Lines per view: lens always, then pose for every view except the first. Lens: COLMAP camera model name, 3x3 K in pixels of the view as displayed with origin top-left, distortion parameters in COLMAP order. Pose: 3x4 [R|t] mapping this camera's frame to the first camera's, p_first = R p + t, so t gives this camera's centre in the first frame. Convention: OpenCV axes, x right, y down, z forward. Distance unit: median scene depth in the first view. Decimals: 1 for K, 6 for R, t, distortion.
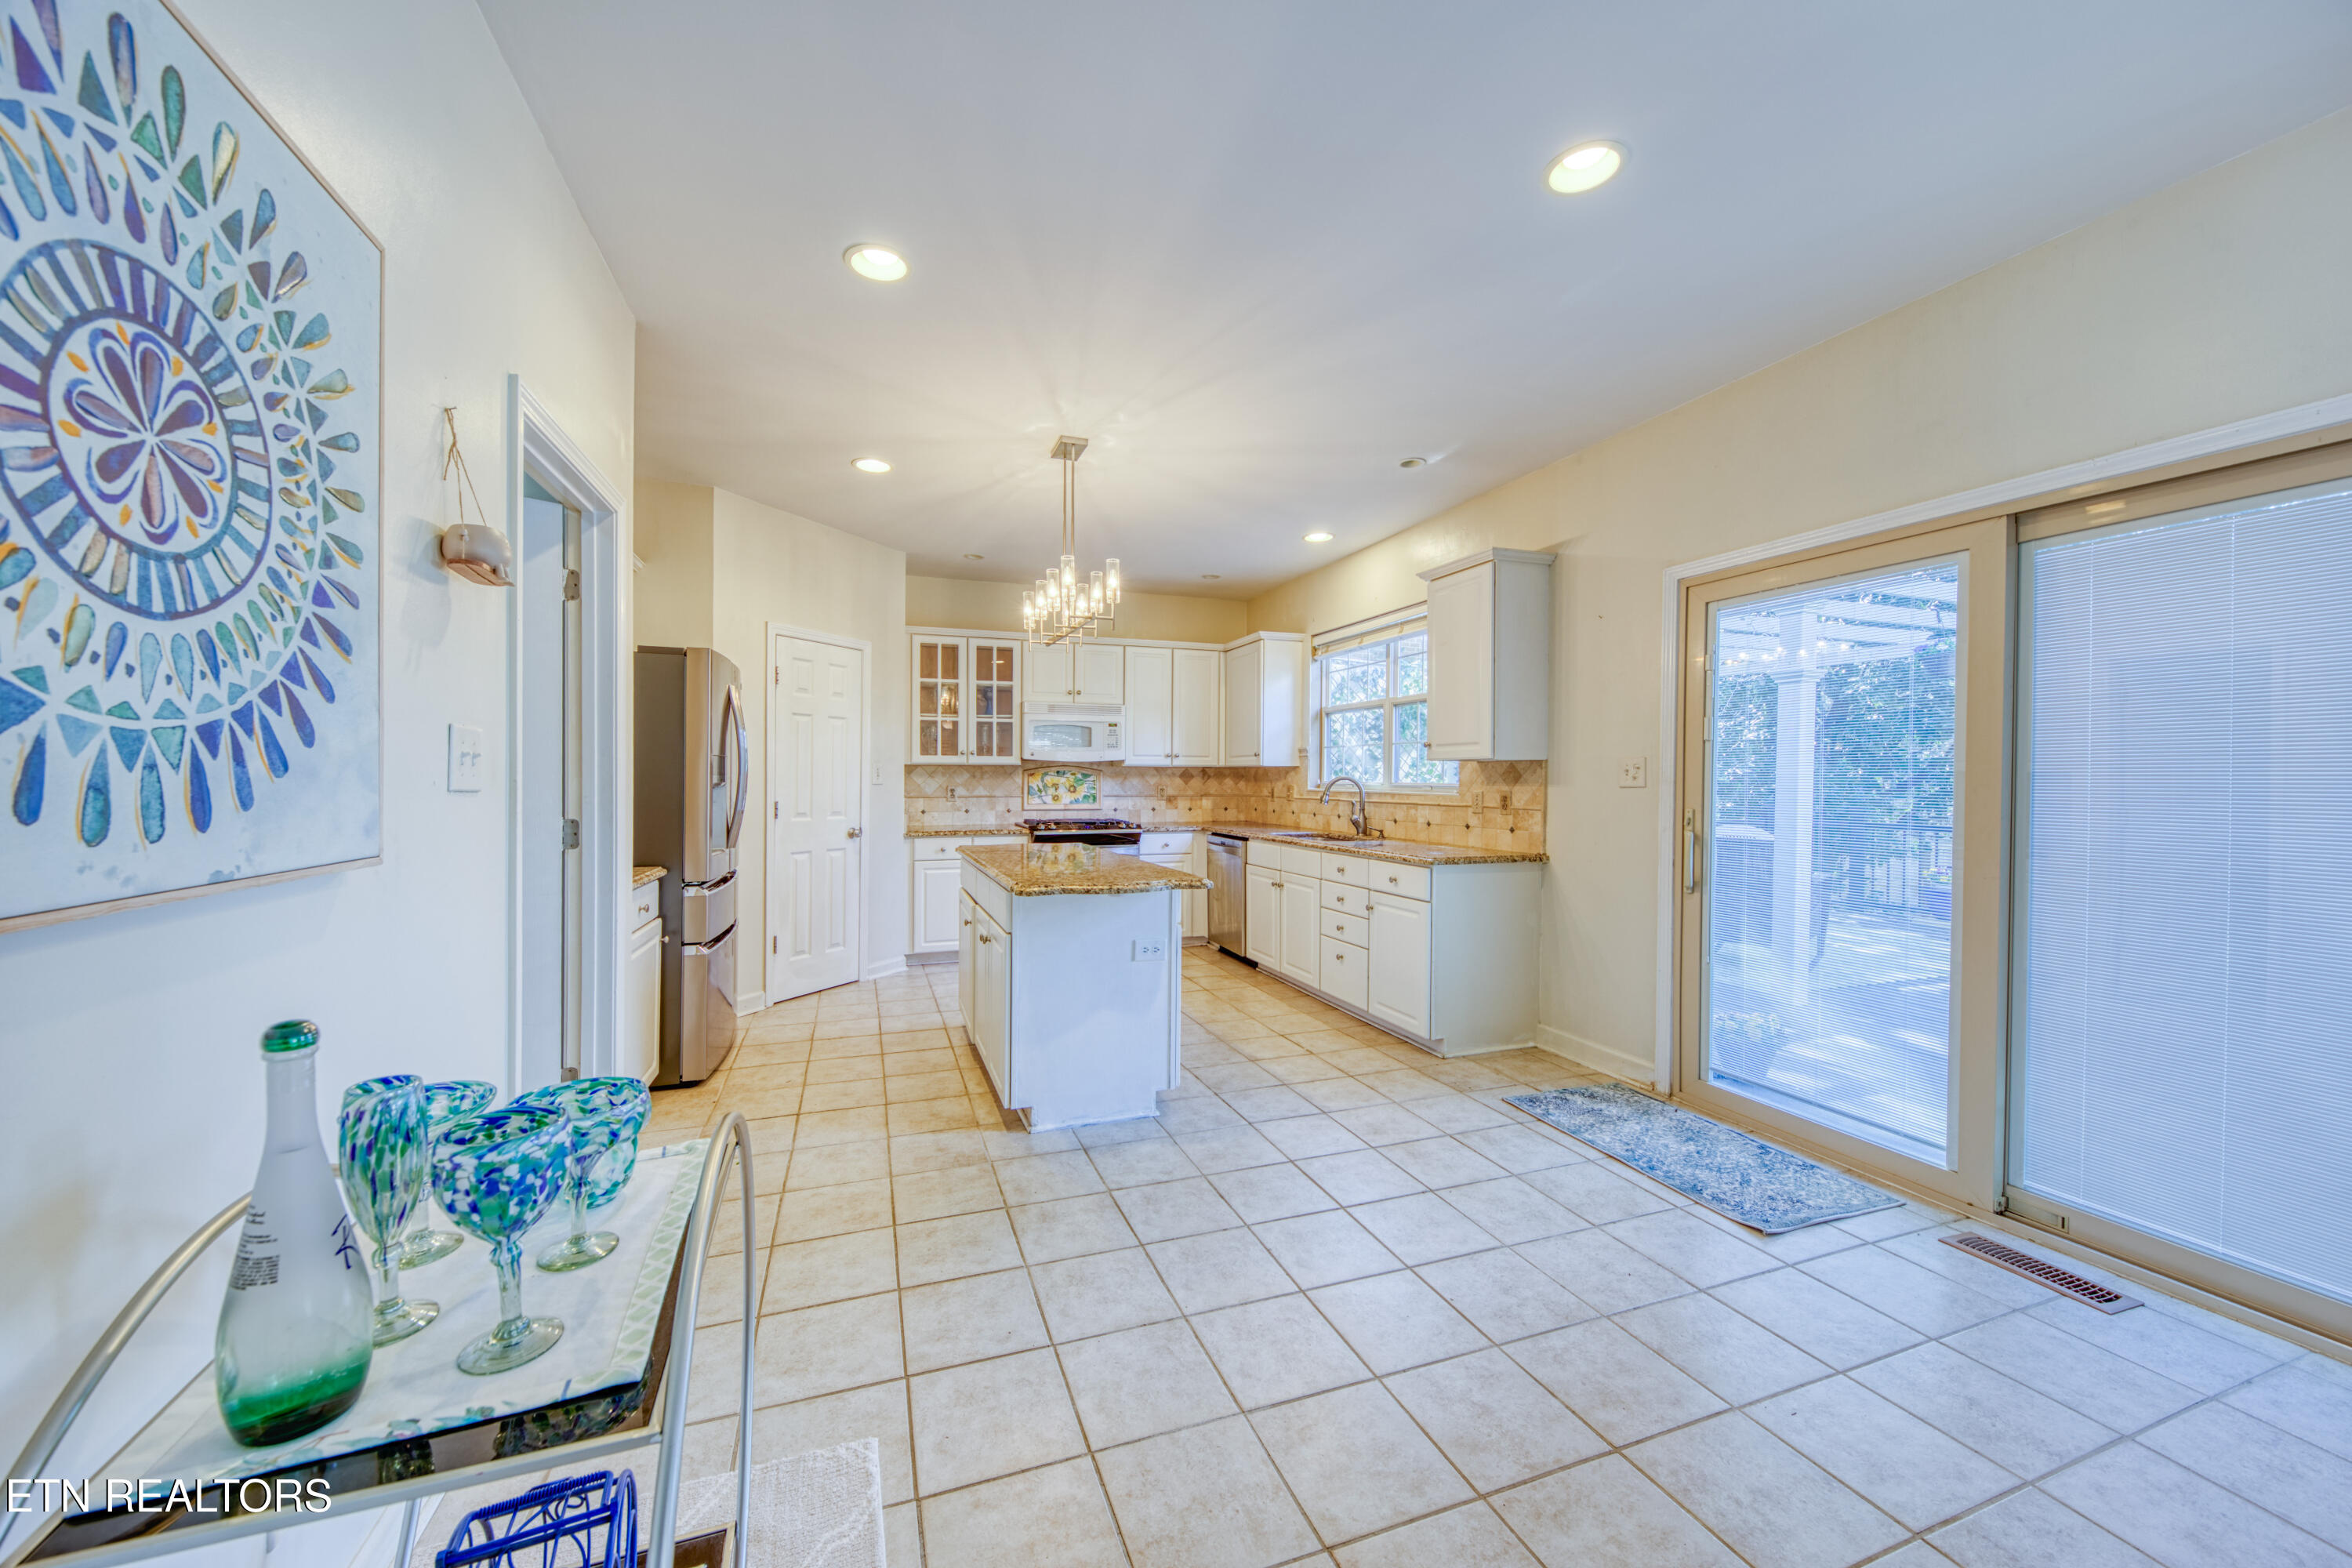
lens RADIAL K [[826.0, 0, 1165.0], [0, 826.0, 790.5], [0, 0, 1]] dist [0.014435, -0.007937]
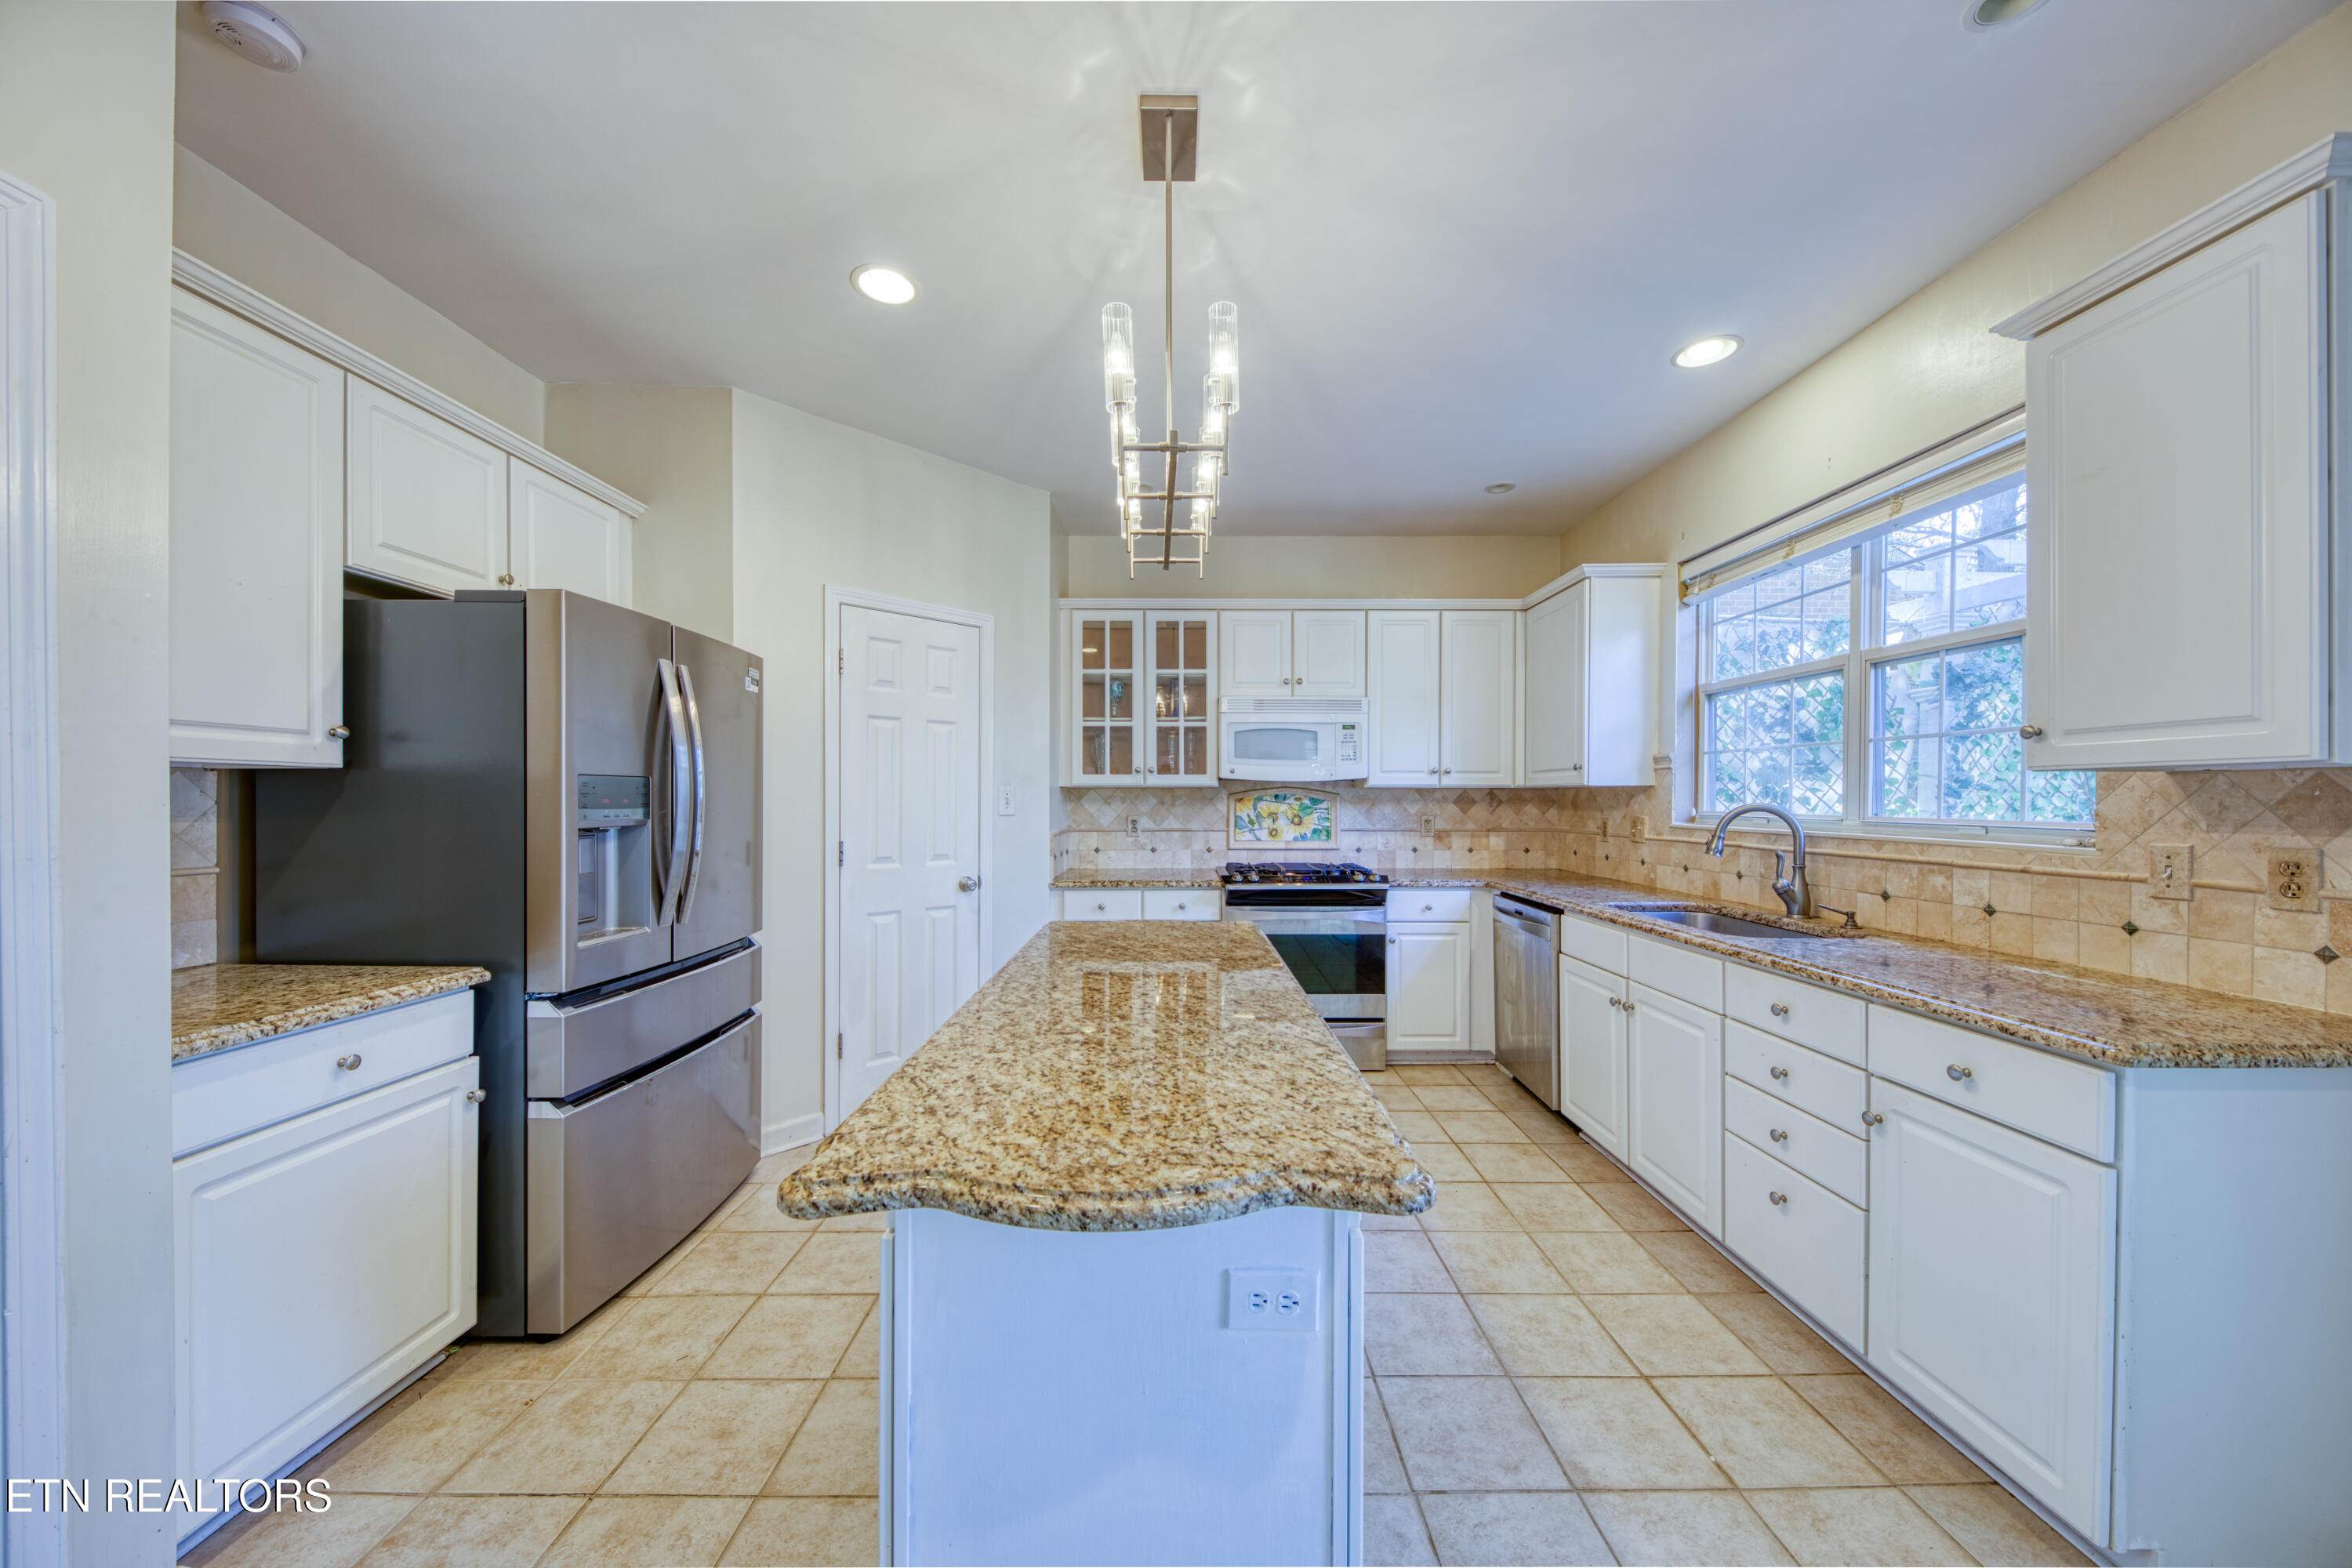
lens RADIAL K [[823.4, 0, 1226.8], [0, 823.4, 803.6], [0, 0, 1]] dist [0.001583, -0.000067]
pose [[0.959354, -0.000651, -0.282205, 0.034426], [-0.002123, 0.999952, -0.009525, -0.010505], [0.282198, 0.009737, 0.959307, 0.350001]]
